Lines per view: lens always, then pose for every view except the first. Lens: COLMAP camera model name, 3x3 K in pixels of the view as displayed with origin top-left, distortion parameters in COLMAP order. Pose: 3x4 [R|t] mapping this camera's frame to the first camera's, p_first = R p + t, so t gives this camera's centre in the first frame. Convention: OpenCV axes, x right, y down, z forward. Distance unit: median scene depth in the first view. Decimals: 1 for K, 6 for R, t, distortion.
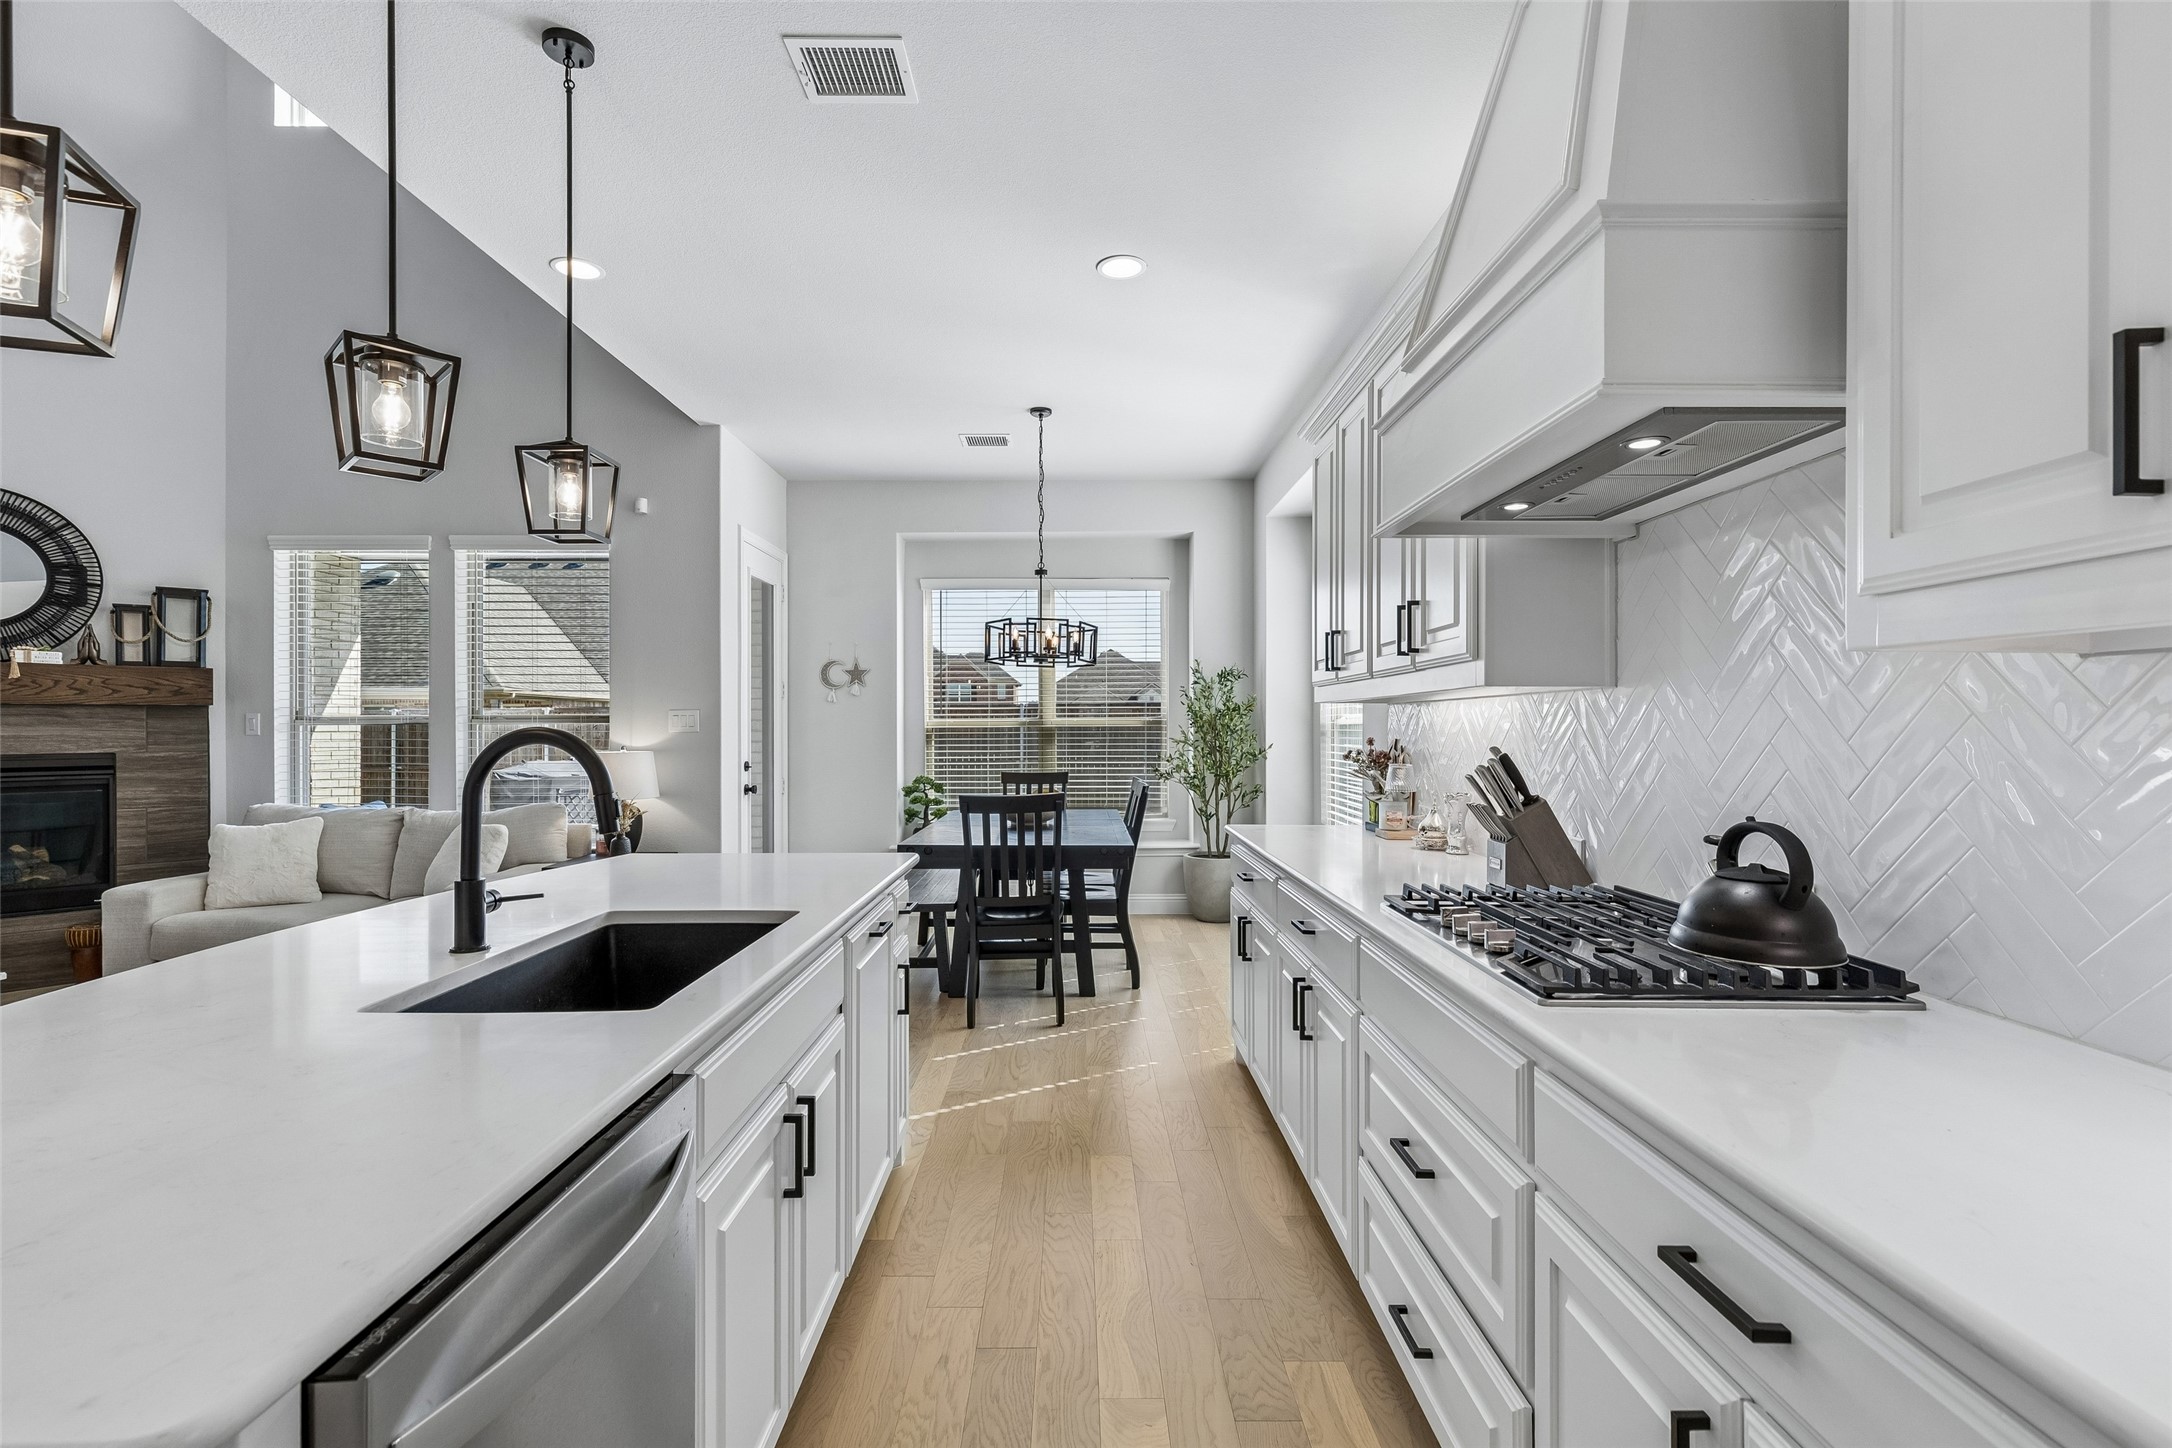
lens RADIAL K [[988.5, 0, 1079.6], [0, 988.5, 720.9], [0, 0, 1]] dist [0.012988, -0.001244]
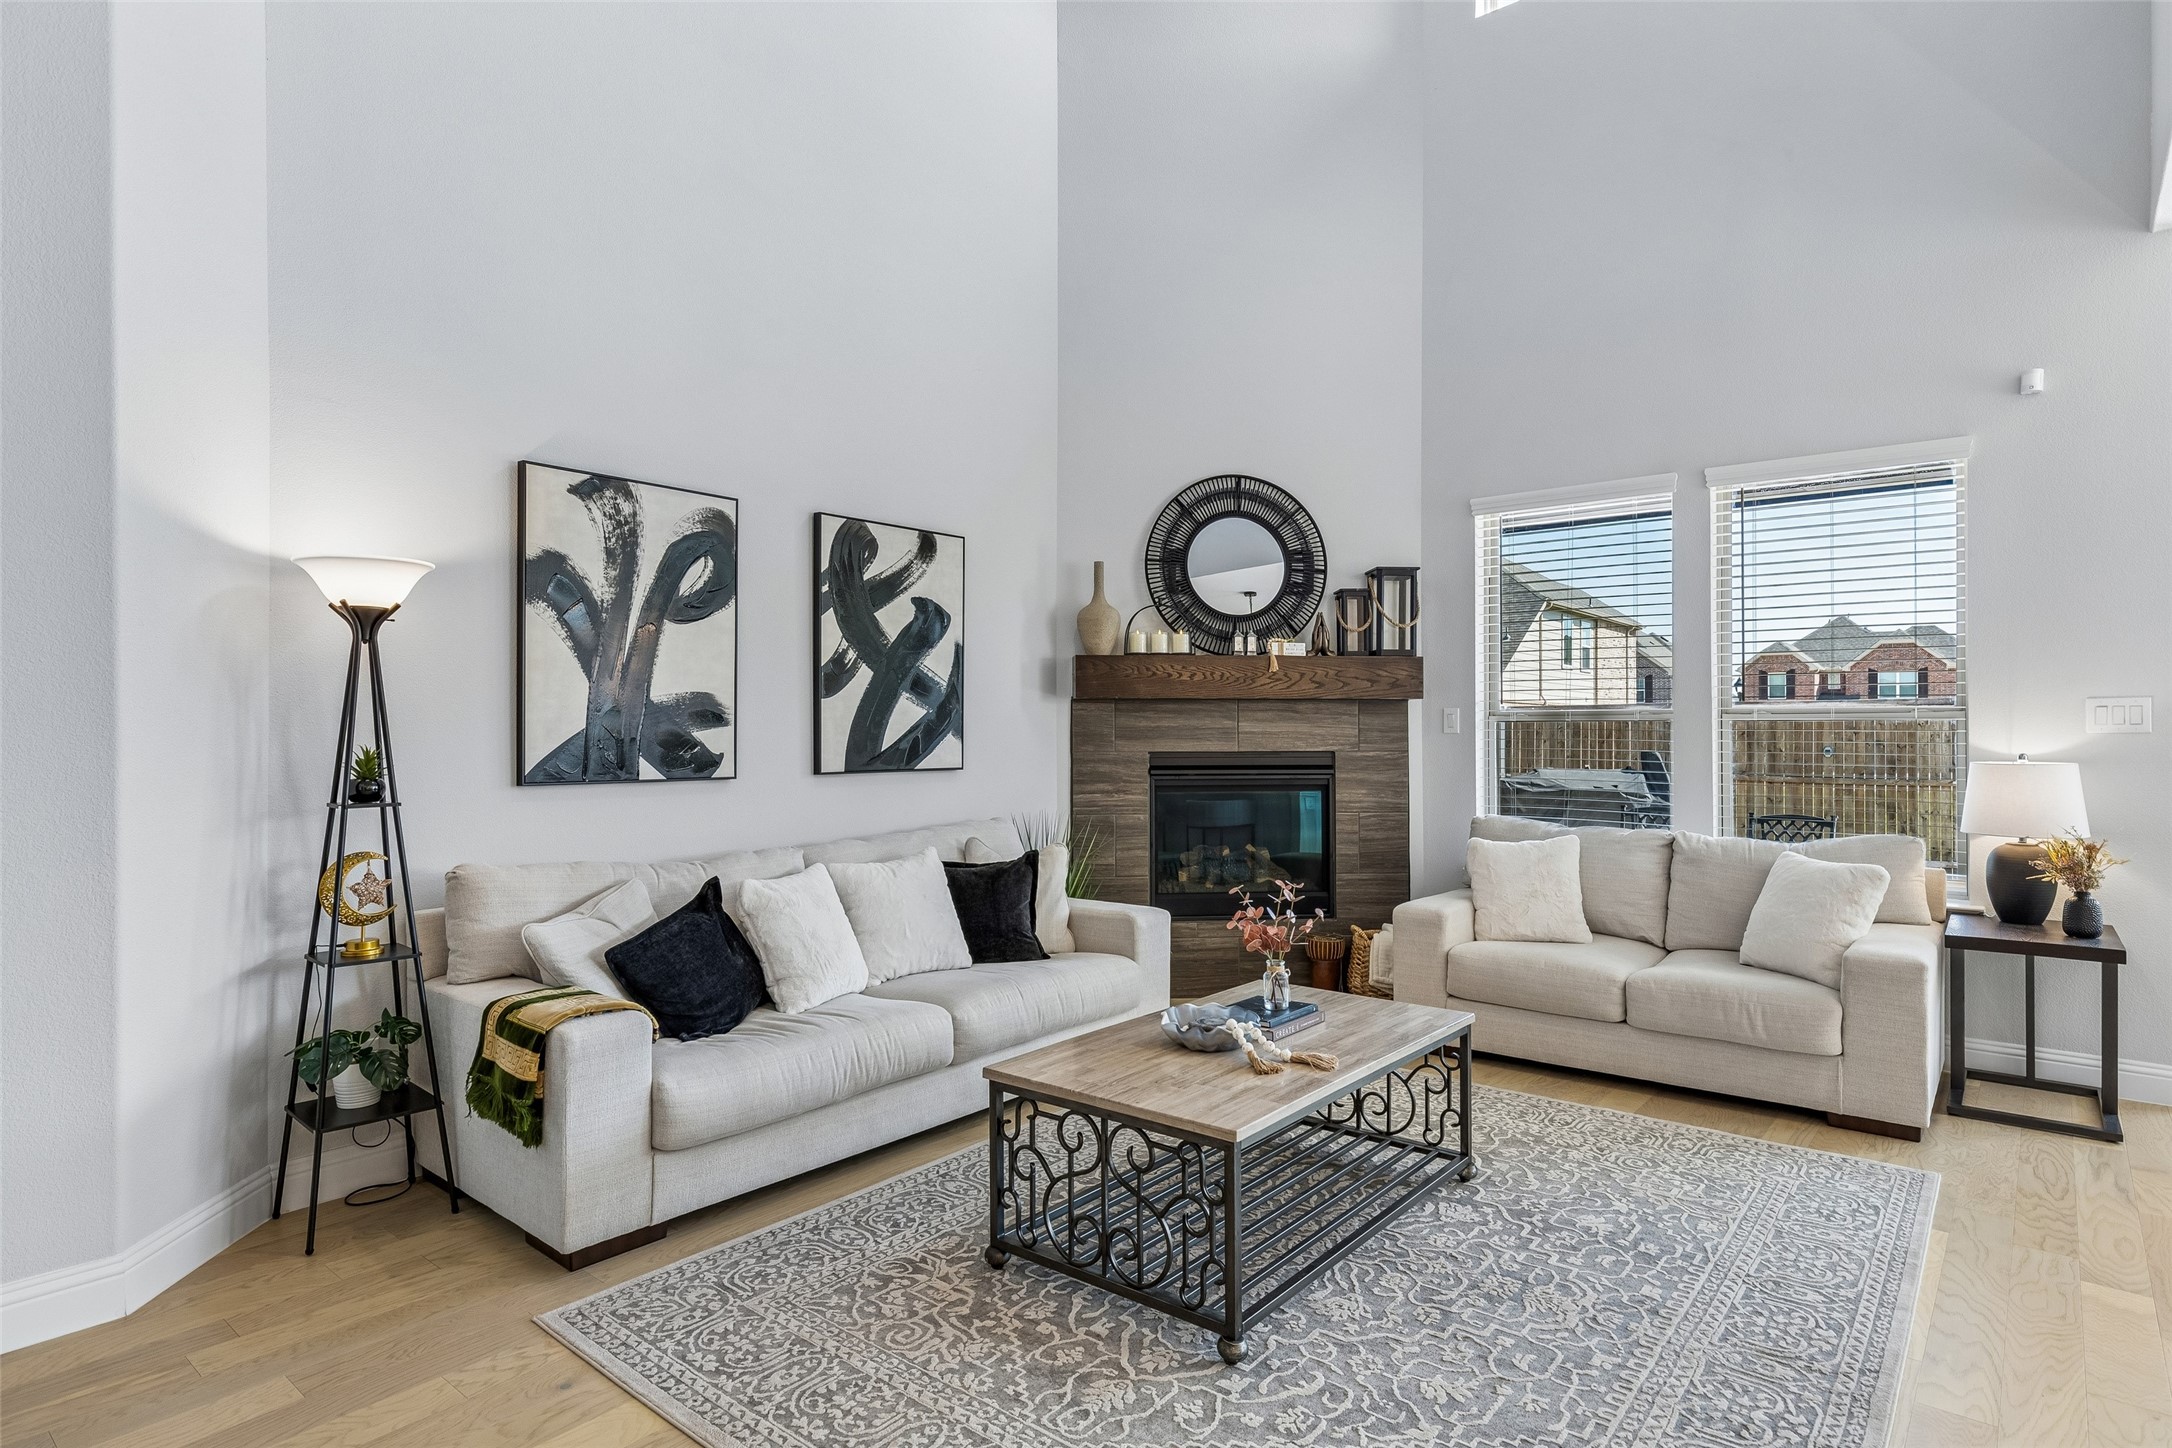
lens RADIAL K [[1160.2, 0, 1094.0], [0, 1160.2, 720.9], [0, 0, 1]] dist [-0.002517, 0.000426]
pose [[0.769763, -0.000310, -0.638330, -0.456930], [-0.000638, 0.999999, -0.001255, 0.005639], [0.638330, 0.001373, 0.769762, 0.033984]]
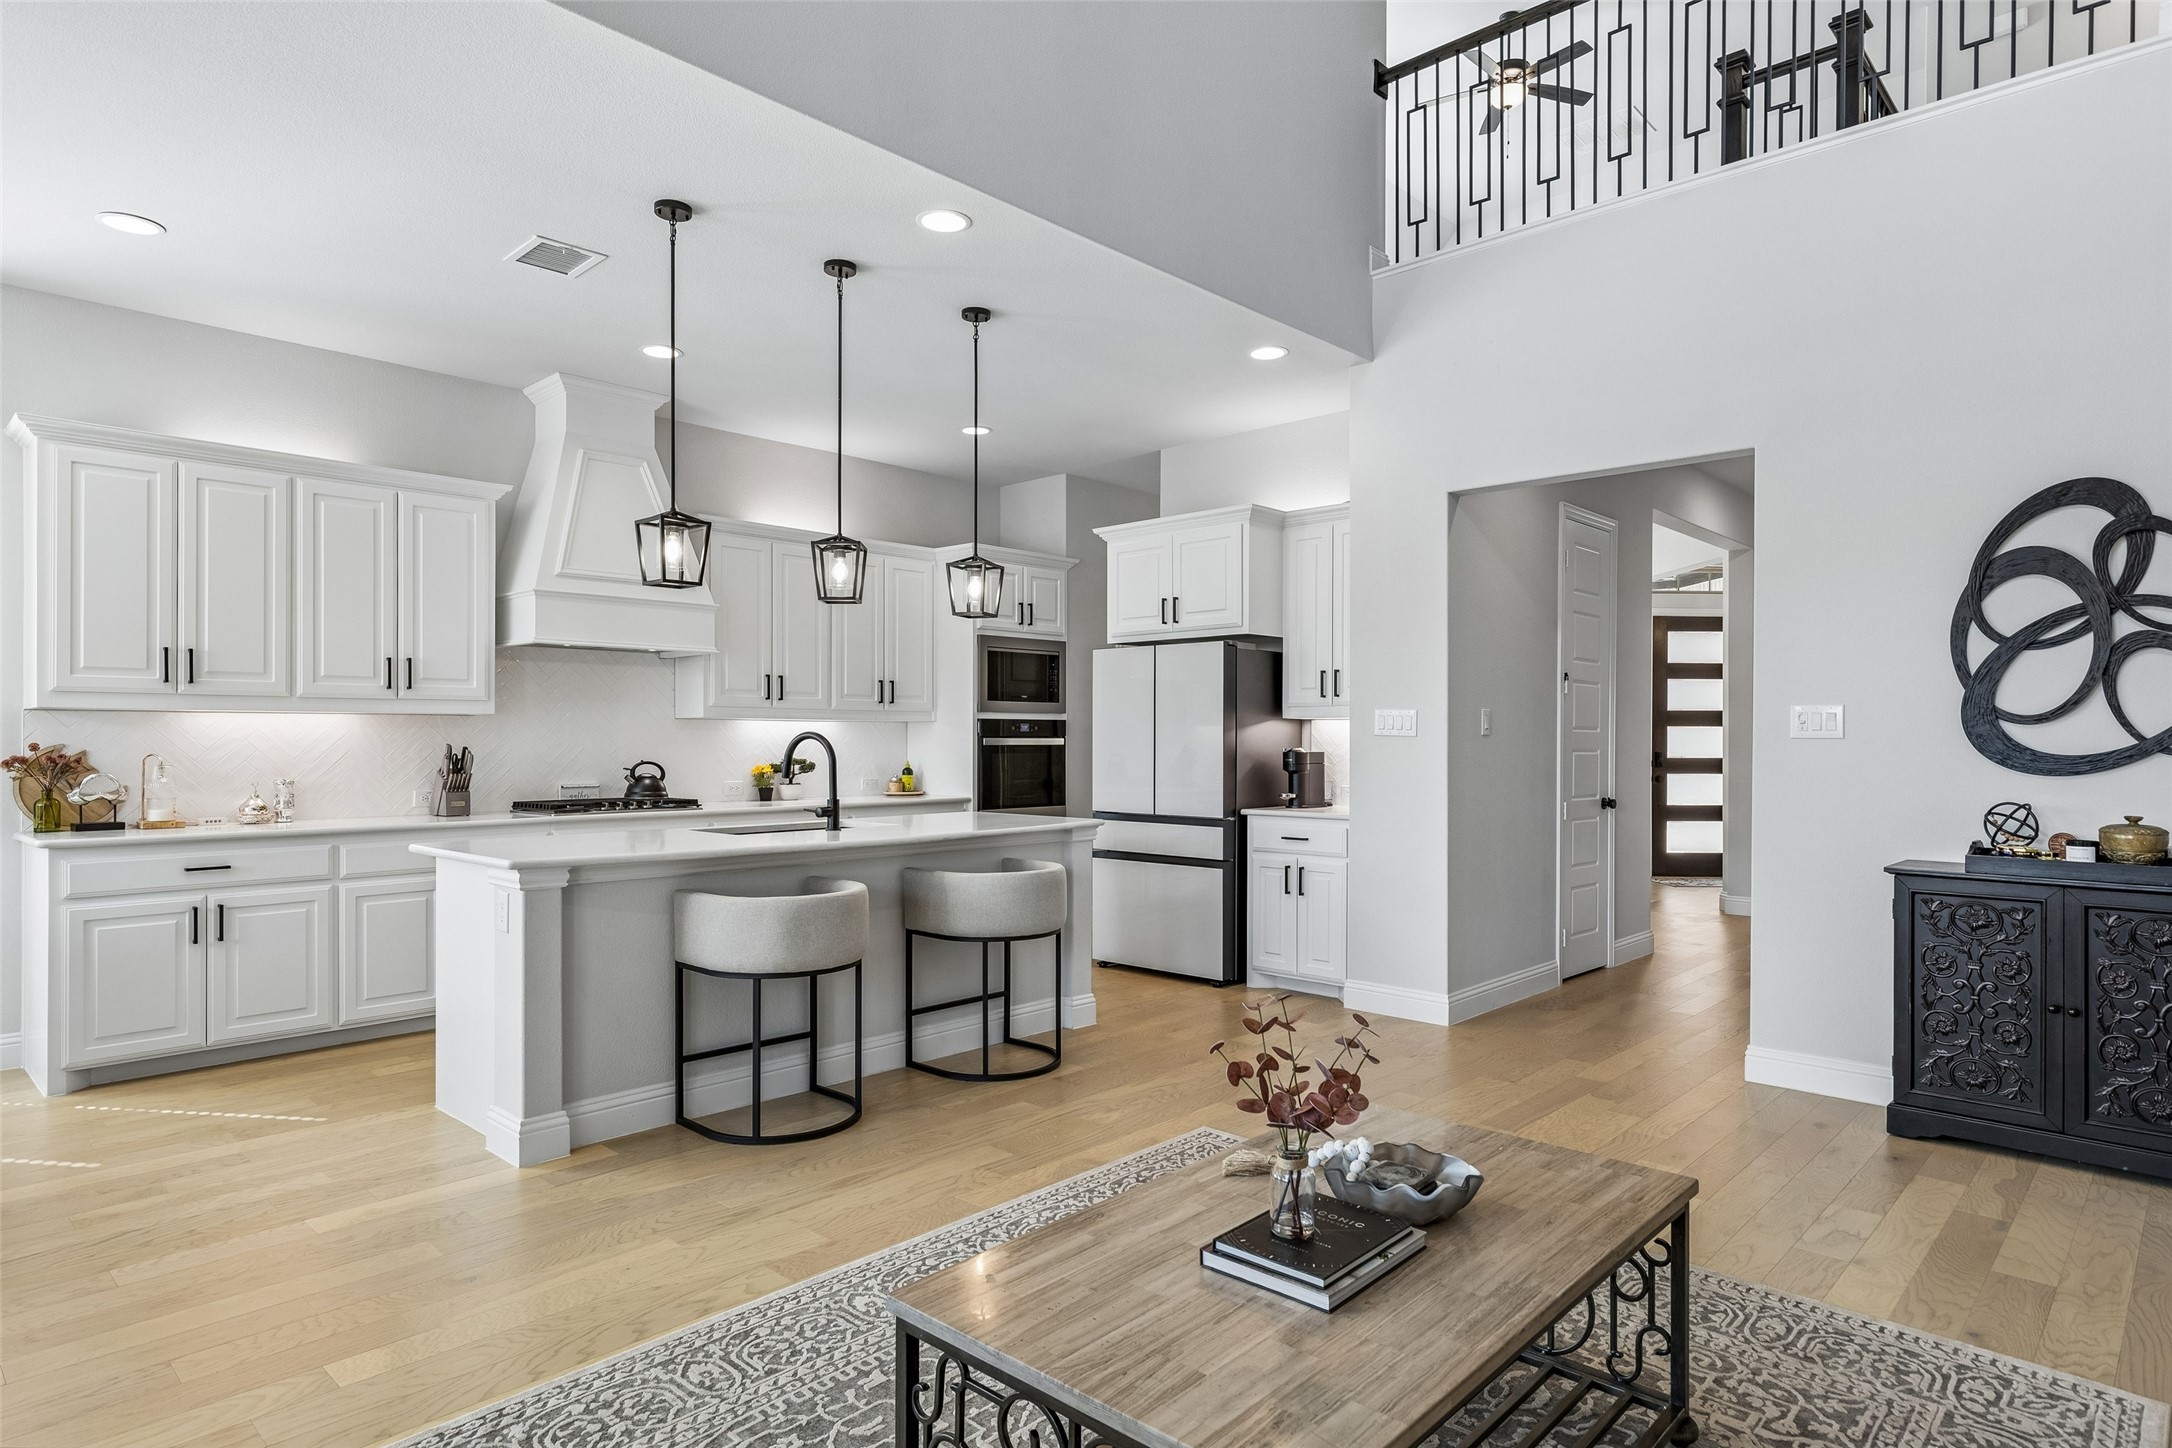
lens RADIAL K [[1224.6, 0, 1096.1], [0, 1224.6, 737.2], [0, 0, 1]] dist [0.007050, -0.000692]
pose [[-0.730144, 0.001927, 0.683290, -0.971820], [-0.000437, 0.999995, -0.003287, 0.012309], [-0.683293, -0.002698, -0.730140, 0.860448]]
